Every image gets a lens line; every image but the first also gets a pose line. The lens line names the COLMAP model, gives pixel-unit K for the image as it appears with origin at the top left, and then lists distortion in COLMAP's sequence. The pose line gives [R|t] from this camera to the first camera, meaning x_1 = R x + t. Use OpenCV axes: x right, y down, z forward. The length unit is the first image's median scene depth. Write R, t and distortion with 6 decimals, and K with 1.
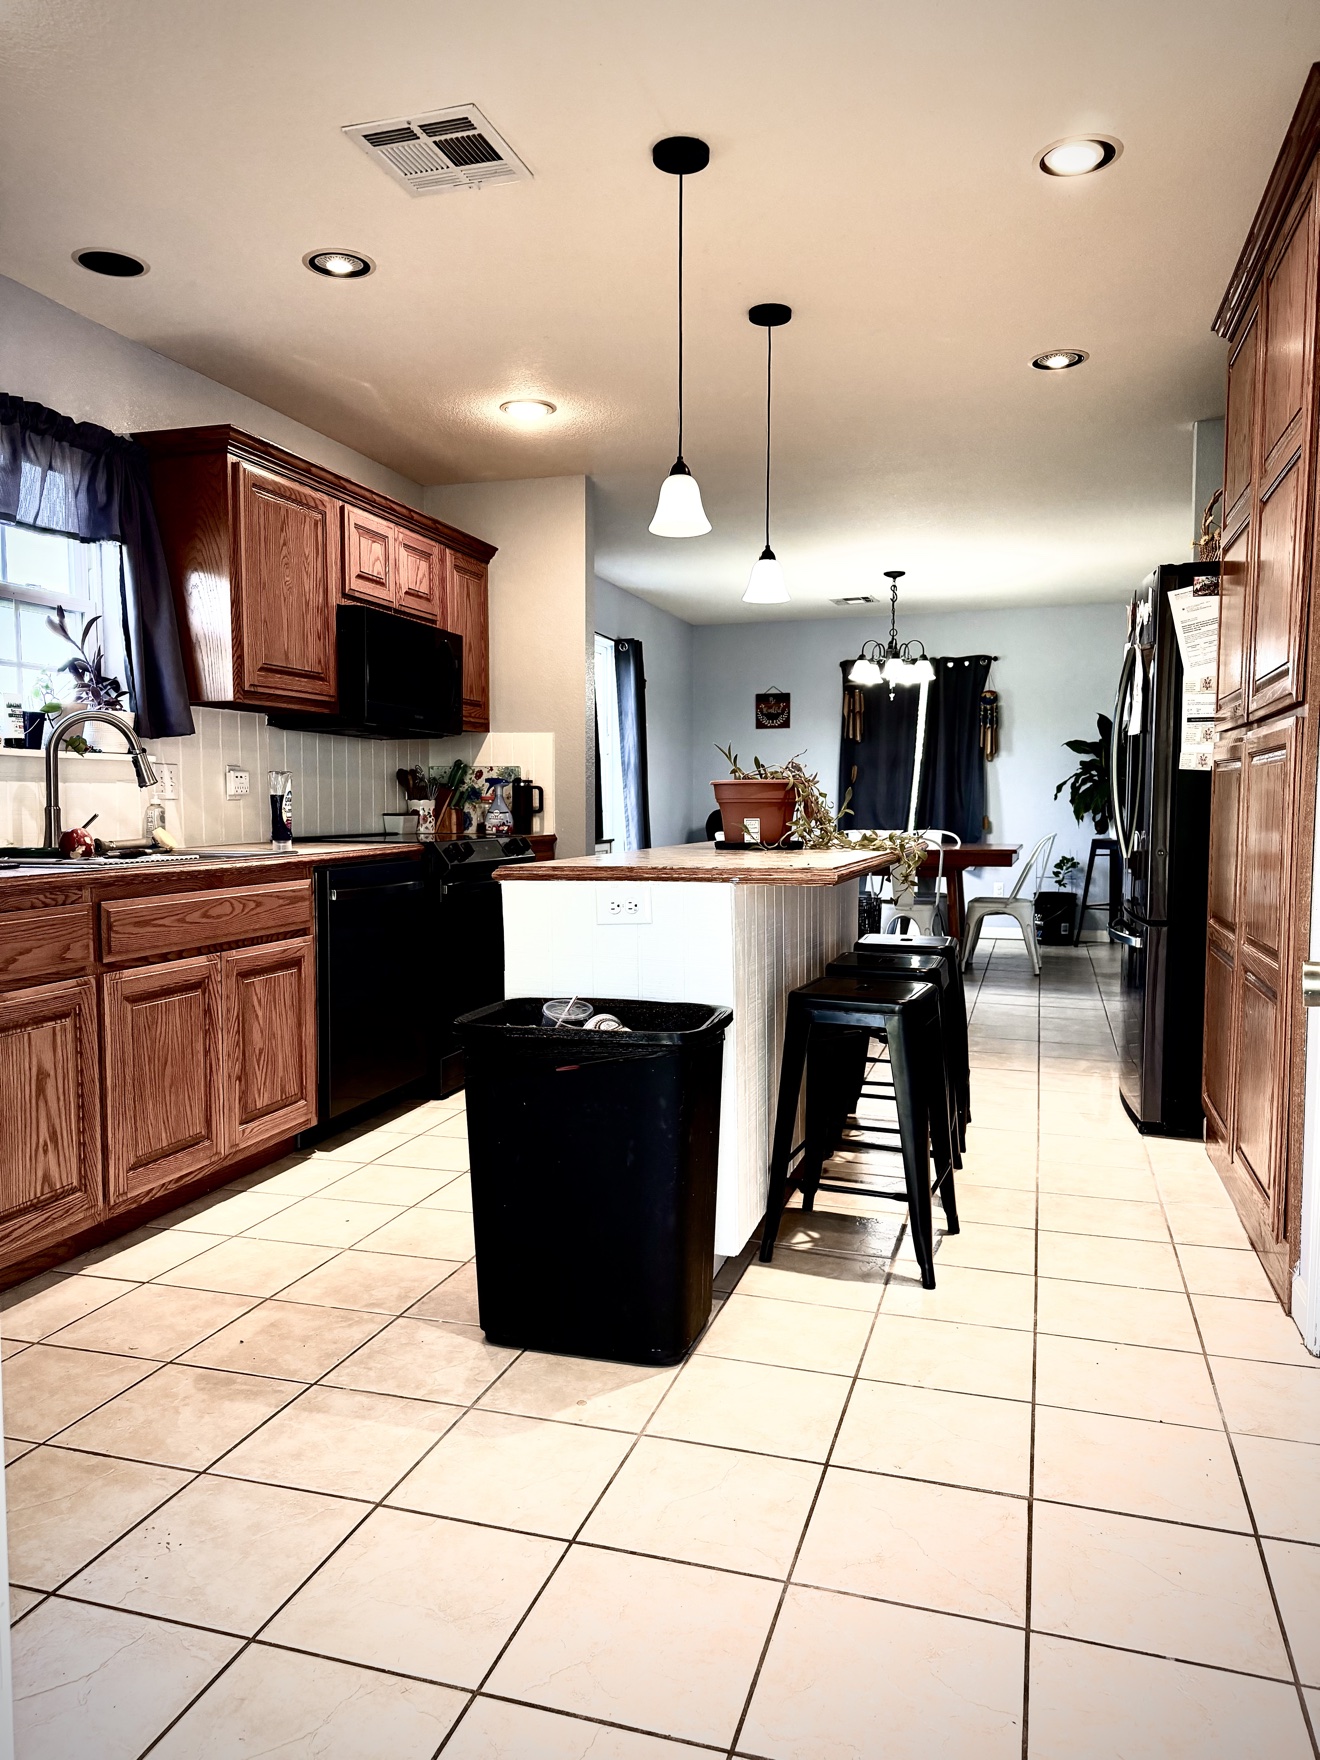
lens RADIAL K [[1257.3, 0, 652.6], [0, 1257.3, 886.7], [0, 0, 1]] dist [0.057680, -0.009699]
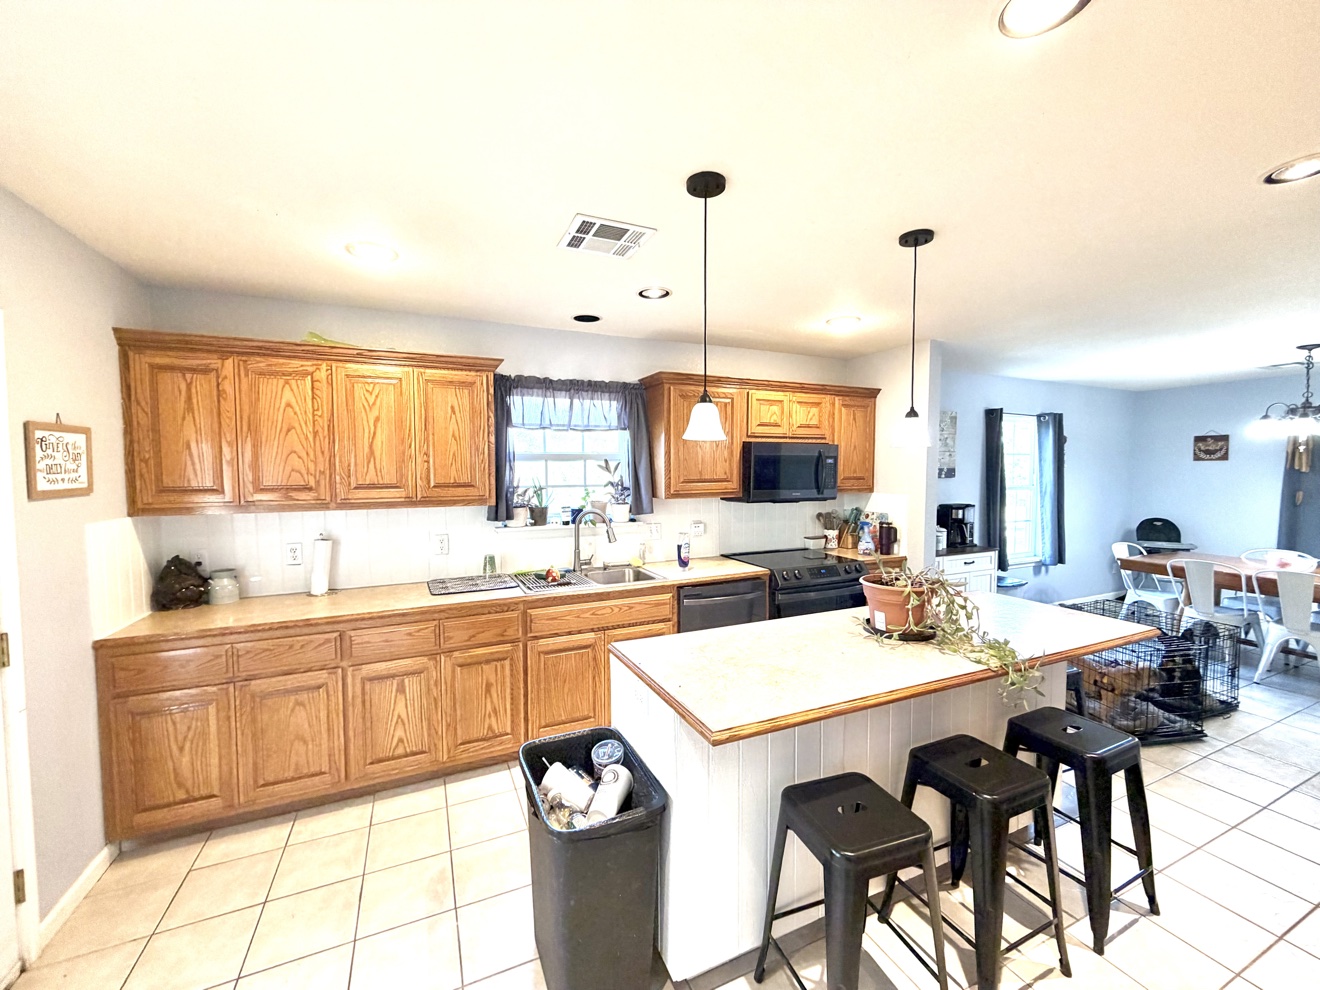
lens RADIAL K [[521.0, 0, 651.2], [0, 521.0, 492.0], [0, 0, 1]] dist [-0.004752, 0.000764]
pose [[0.653621, 0.034445, -0.756037, 0.161594], [-0.046887, 0.998888, 0.004973, -0.084656], [0.755368, 0.032198, 0.654509, 0.218387]]
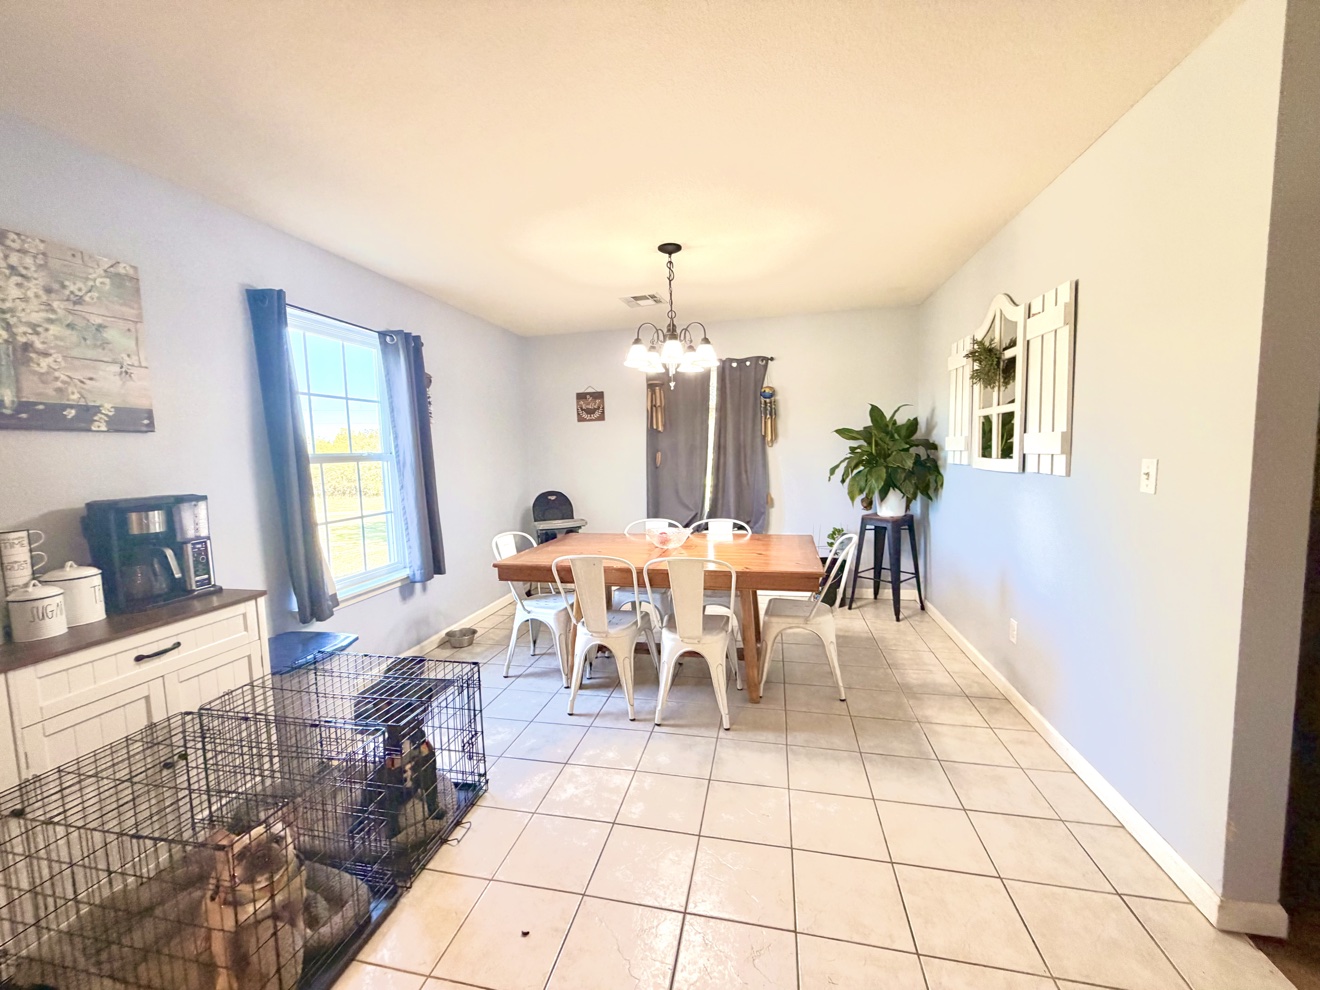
lens RADIAL K [[521.0, 0, 668.0], [0, 521.0, 492.0], [0, 0, 1]] dist [-0.004752, 0.000764]
pose [[0.994429, -0.033234, 0.100029, 0.149501], [0.031772, 0.999364, 0.016177, -0.082839], [-0.100503, -0.012909, 0.994853, 0.642611]]
